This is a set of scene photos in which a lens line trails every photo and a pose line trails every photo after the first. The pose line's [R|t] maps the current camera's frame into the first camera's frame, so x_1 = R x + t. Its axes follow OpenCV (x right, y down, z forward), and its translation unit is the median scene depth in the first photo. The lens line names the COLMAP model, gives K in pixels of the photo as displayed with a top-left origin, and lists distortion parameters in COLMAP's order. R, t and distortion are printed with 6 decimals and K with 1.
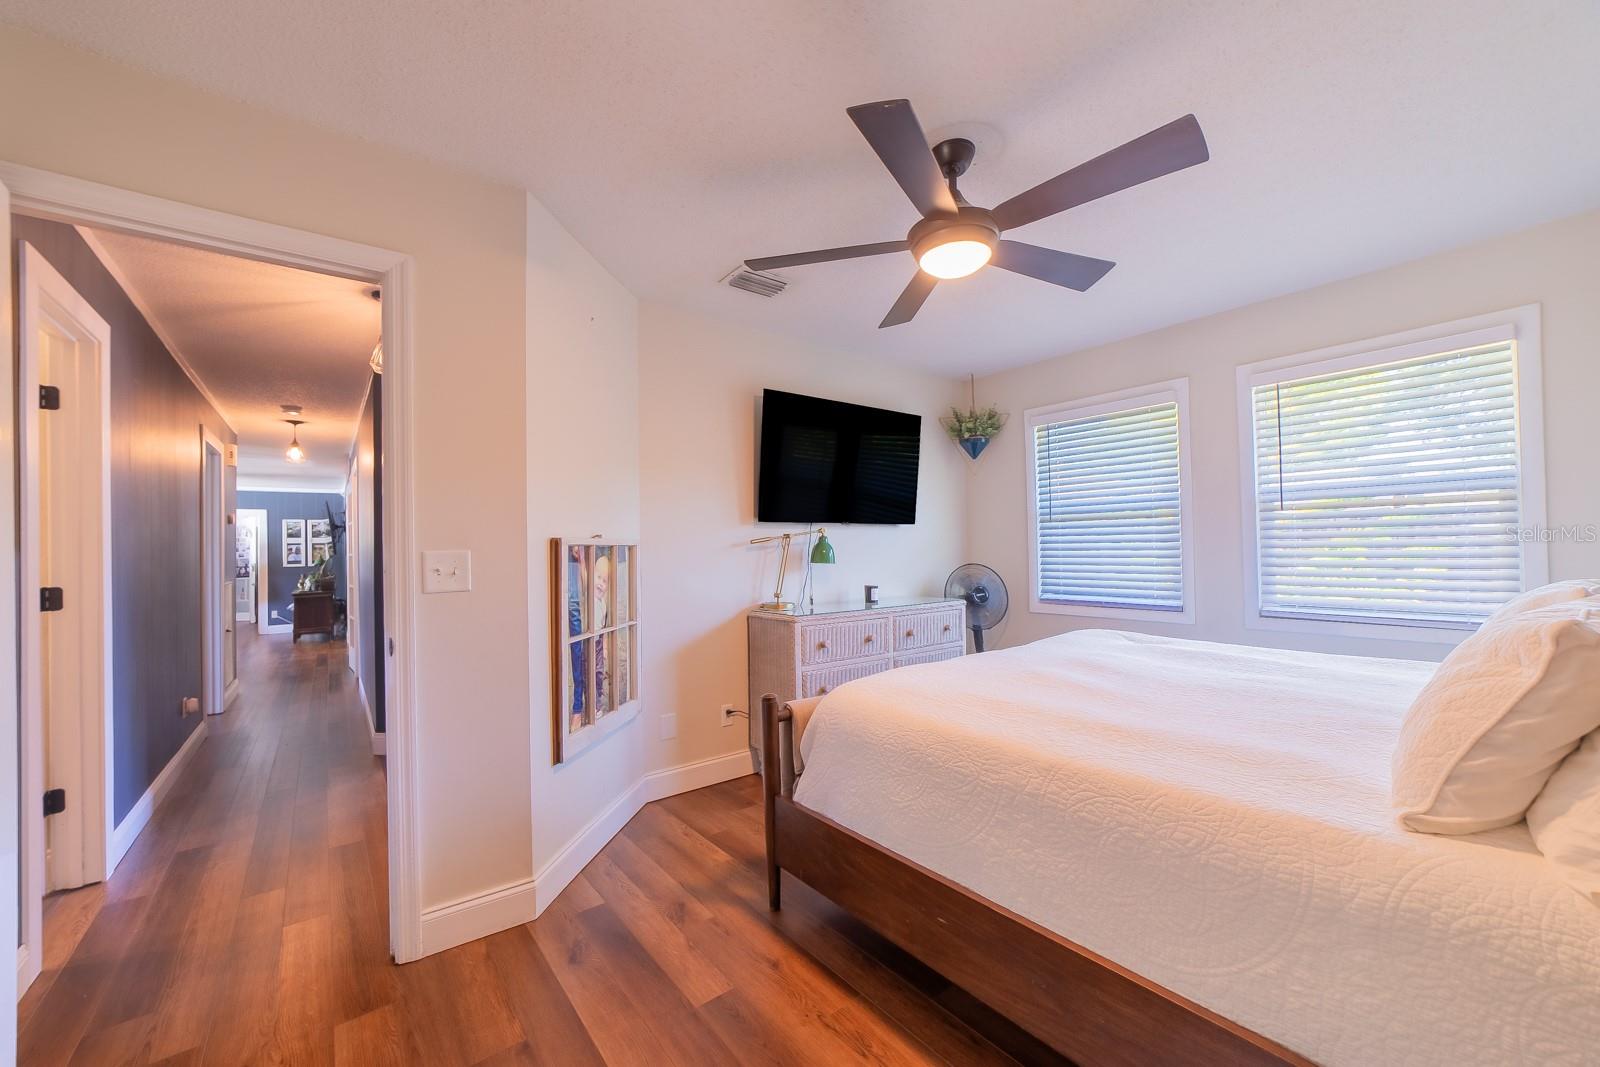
lens RADIAL K [[604.6, 0, 788.3], [0, 604.6, 538.6], [0, 0, 1]] dist [-0.001156, -0.000061]
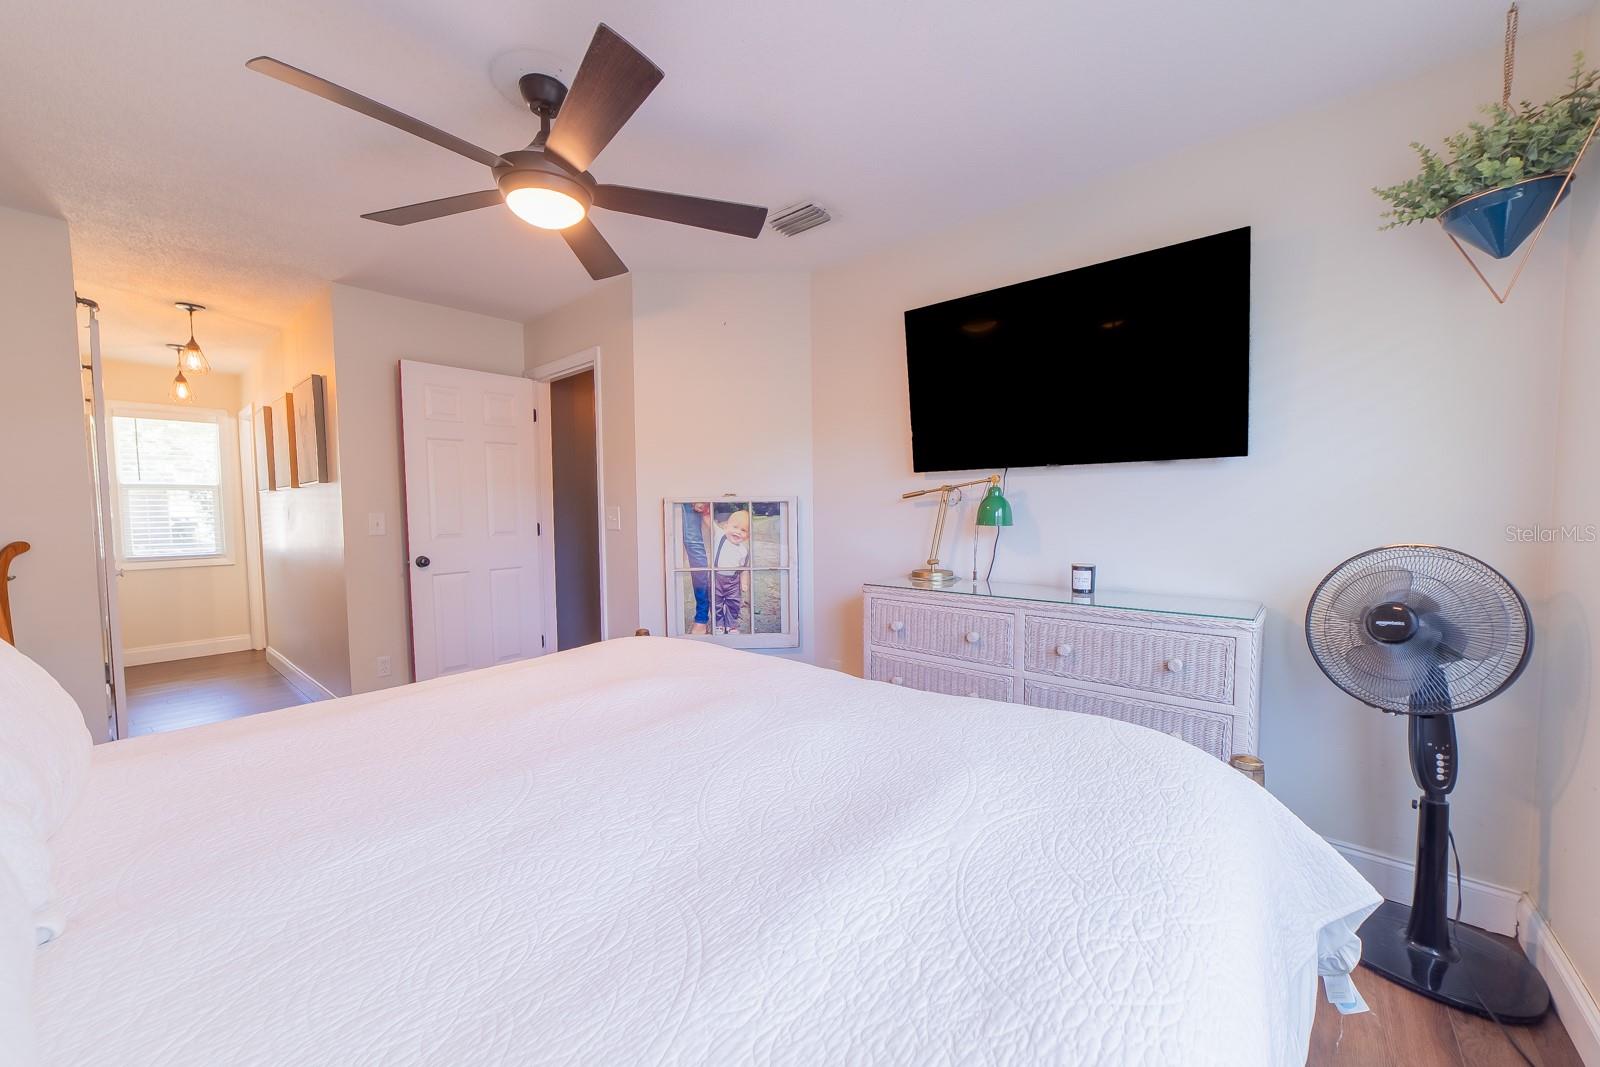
lens RADIAL K [[604.6, 0, 788.3], [0, 604.6, 538.6], [0, 0, 1]] dist [-0.001156, -0.000061]
pose [[0.219488, 0.068391, -0.973215, 0.721350], [0.026473, 0.996755, 0.076016, -0.004348], [0.975256, -0.042448, 0.216966, 0.626288]]
